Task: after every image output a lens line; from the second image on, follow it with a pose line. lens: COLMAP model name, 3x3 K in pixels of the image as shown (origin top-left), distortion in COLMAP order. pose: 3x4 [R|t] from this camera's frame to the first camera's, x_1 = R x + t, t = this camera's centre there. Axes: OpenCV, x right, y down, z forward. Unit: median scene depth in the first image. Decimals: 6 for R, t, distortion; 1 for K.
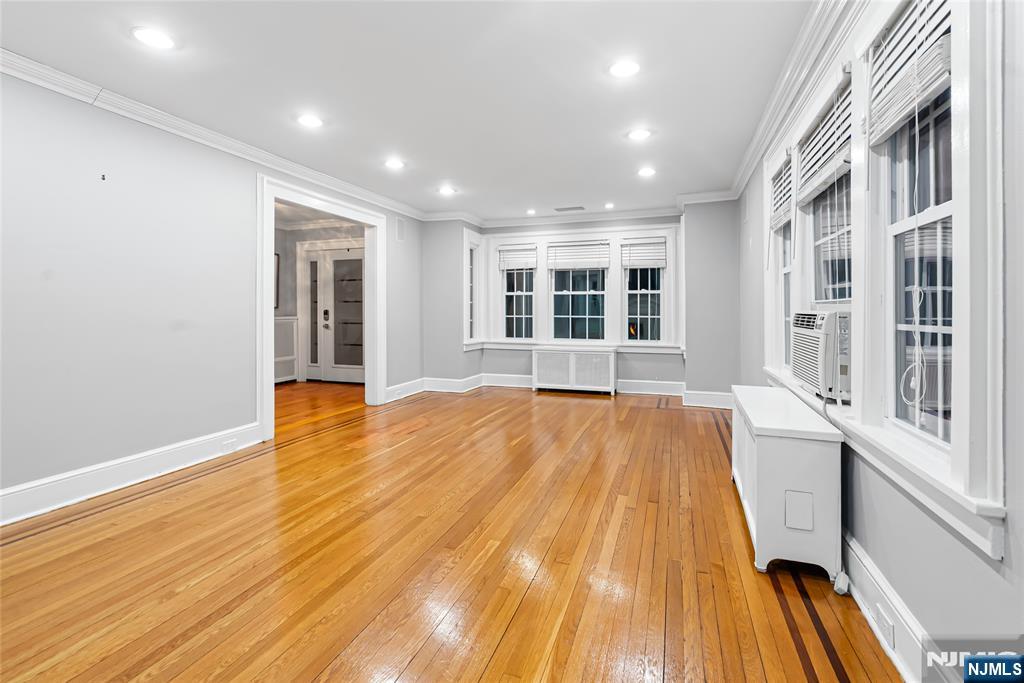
lens RADIAL K [[480.1, 0, 515.8], [0, 480.1, 306.5], [0, 0, 1]] dist [-0.002655, -0.000629]
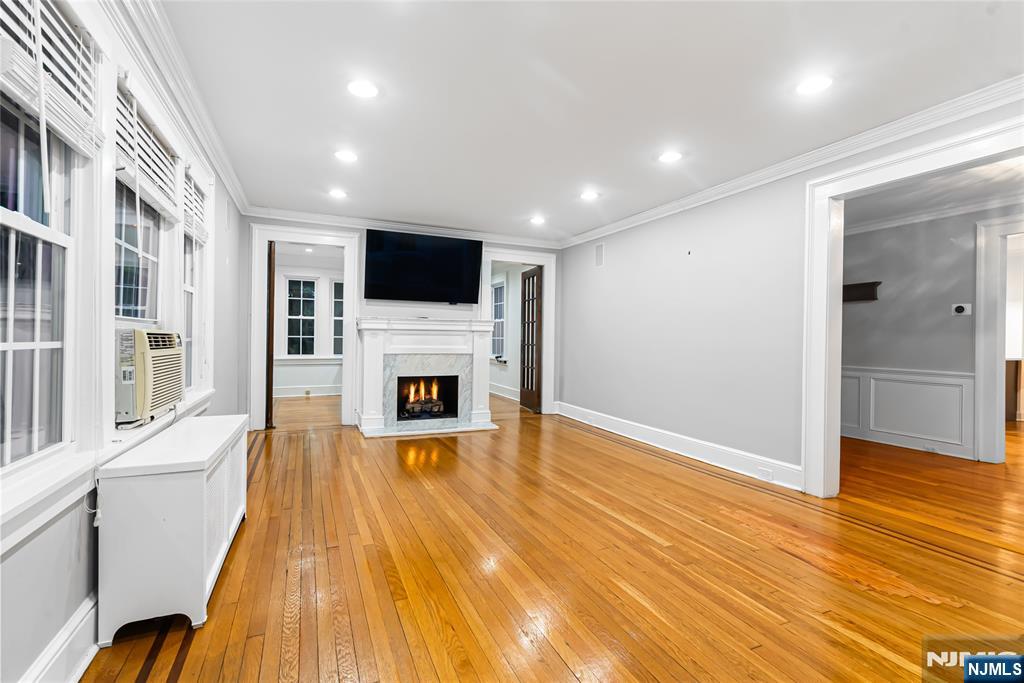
lens RADIAL K [[464.2, 0, 512.0], [0, 464.2, 341.5], [0, 0, 1]] dist [-0.002064, 0.000168]
pose [[-0.738668, -0.007339, -0.674029, 0.257129], [-0.006881, 0.999971, -0.003346, 0.010914], [0.674034, 0.002166, -0.738697, 0.767879]]
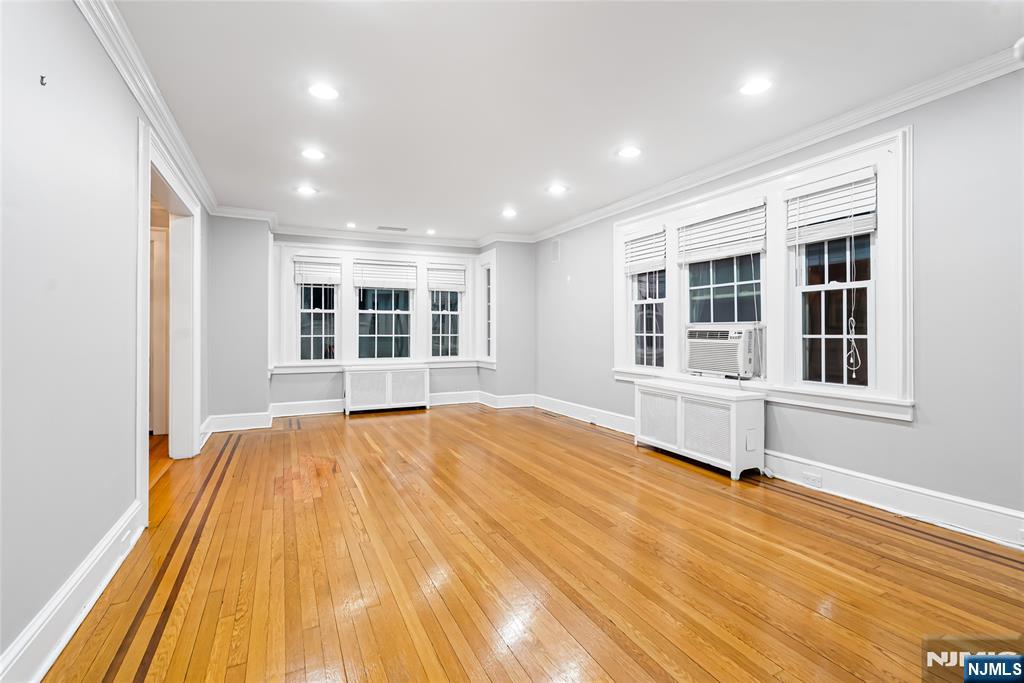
lens RADIAL K [[470.4, 0, 513.3], [0, 470.4, 328.4], [0, 0, 1]] dist [-0.021564, -0.000449]
pose [[0.714831, 0.000458, 0.699297, -0.375742], [-0.003719, 0.999988, 0.003147, 0.001964], [-0.699287, -0.004850, 0.714825, 0.112394]]
